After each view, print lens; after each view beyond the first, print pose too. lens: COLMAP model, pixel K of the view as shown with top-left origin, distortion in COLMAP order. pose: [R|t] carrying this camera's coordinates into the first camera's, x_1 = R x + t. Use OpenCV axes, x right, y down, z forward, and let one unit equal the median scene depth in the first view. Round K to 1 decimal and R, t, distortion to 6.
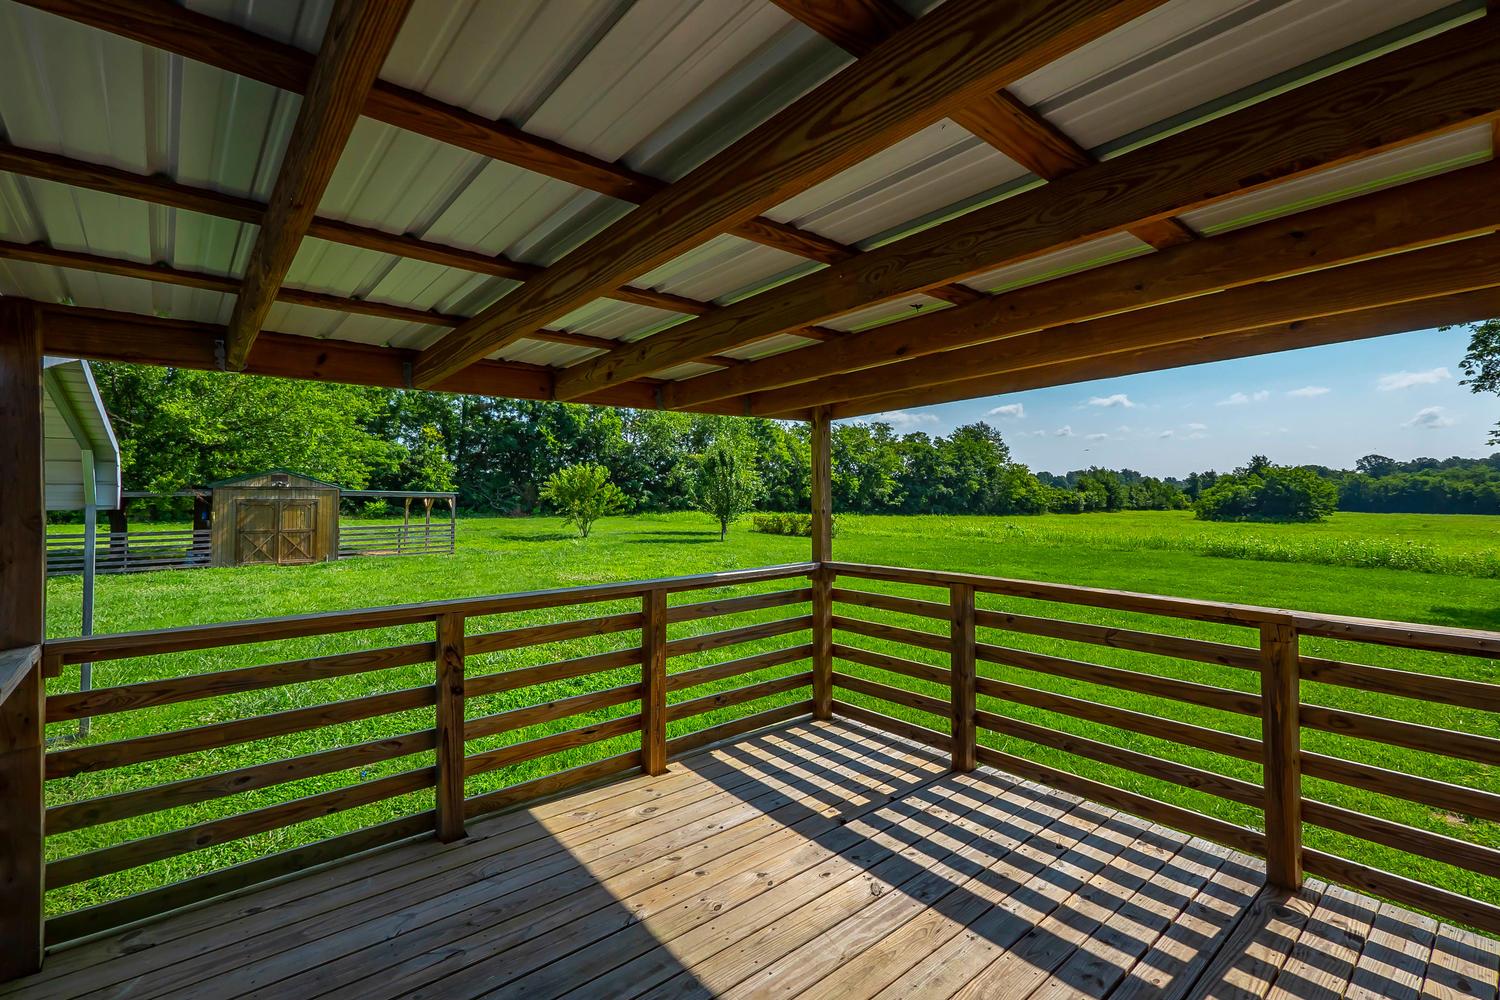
lens RADIAL K [[676.4, 0, 750.0], [0, 676.4, 500.0], [0, 0, 1]] dist [0.001682, 0.000127]
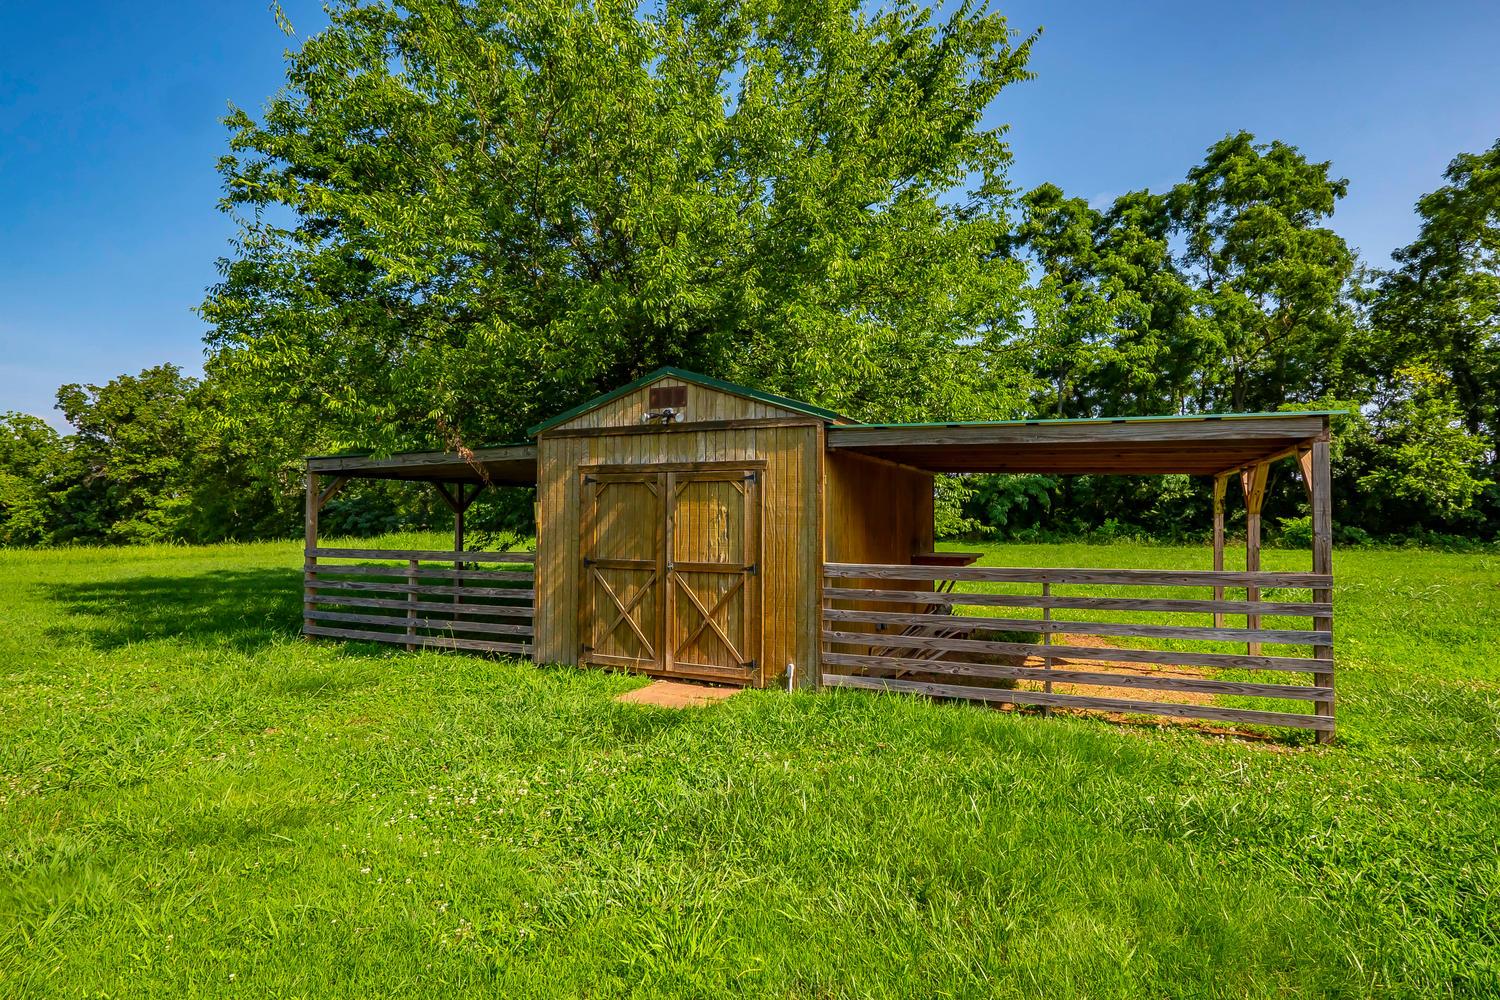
lens RADIAL K [[691.3, 0, 755.7], [0, 691.3, 523.3], [0, 0, 1]] dist [0.001014, 0.000077]
pose [[0.328513, -0.002925, -0.944495, -0.073581], [-0.001295, 0.999993, -0.003548, 0.005267], [0.944499, 0.002389, 0.328507, 0.179861]]
